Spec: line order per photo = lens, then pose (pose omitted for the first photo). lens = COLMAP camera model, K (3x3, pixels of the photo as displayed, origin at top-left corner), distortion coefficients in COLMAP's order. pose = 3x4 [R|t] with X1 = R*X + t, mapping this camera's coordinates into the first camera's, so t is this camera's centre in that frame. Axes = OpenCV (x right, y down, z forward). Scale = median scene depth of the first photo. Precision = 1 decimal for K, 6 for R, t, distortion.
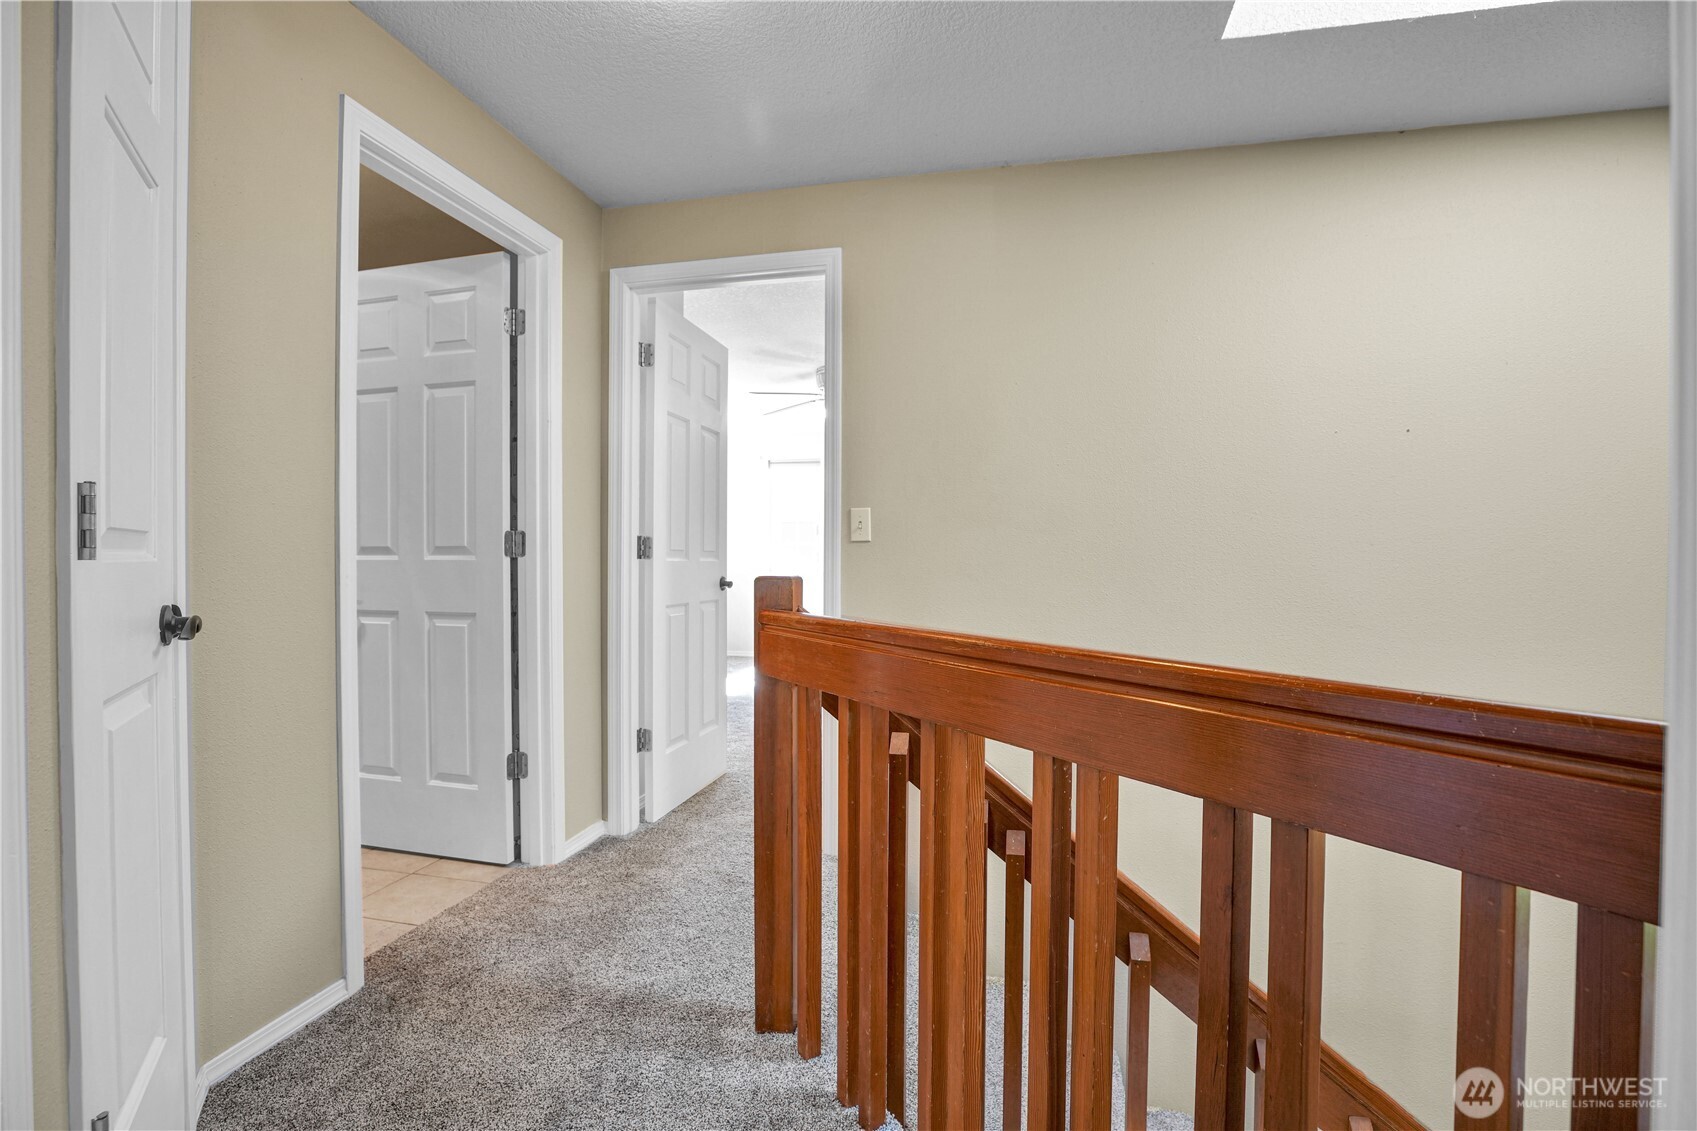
lens RADIAL K [[795.4, 0, 863.2], [0, 795.4, 568.0], [0, 0, 1]] dist [-0.027238, -0.000492]
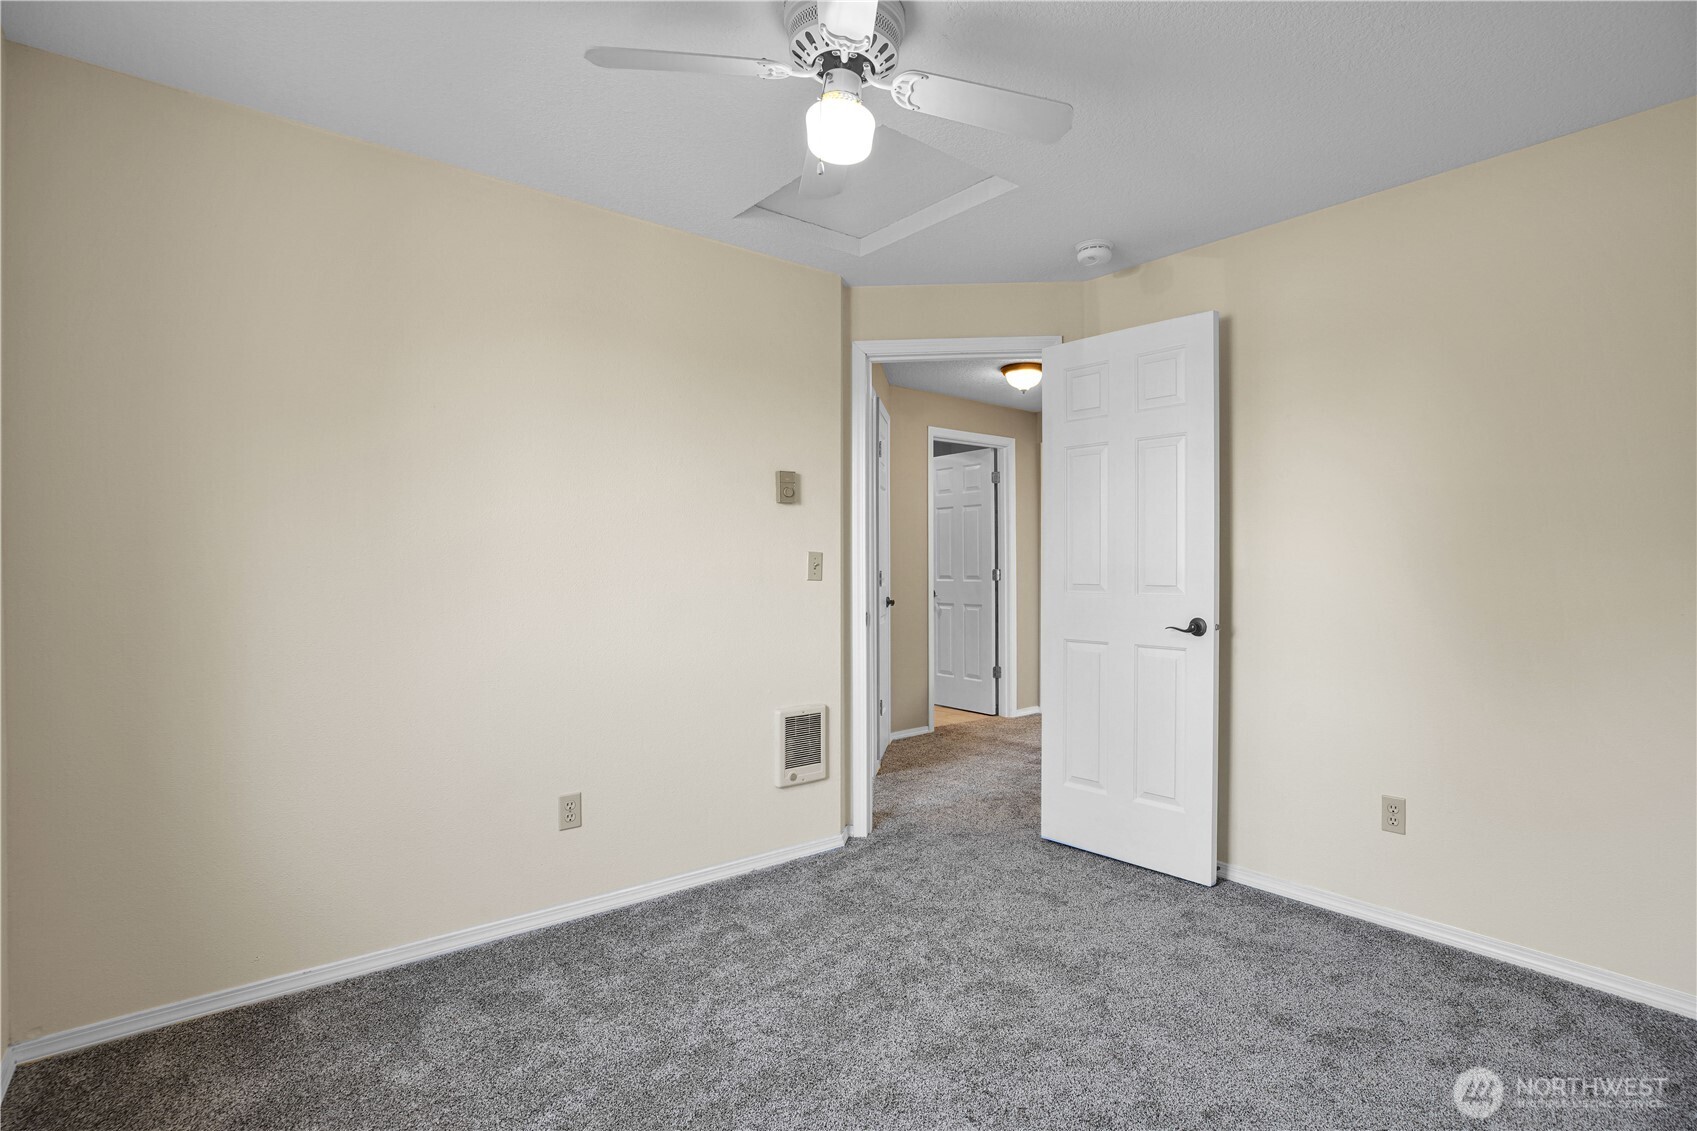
lens RADIAL K [[795.4, 0, 849.4], [0, 795.4, 569.0], [0, 0, 1]] dist [-0.027238, -0.000492]
pose [[0.754376, -0.003452, -0.656434, 0.739071], [-0.002745, 0.999961, -0.008413, -0.026687], [0.656437, 0.008149, 0.754337, -0.999969]]
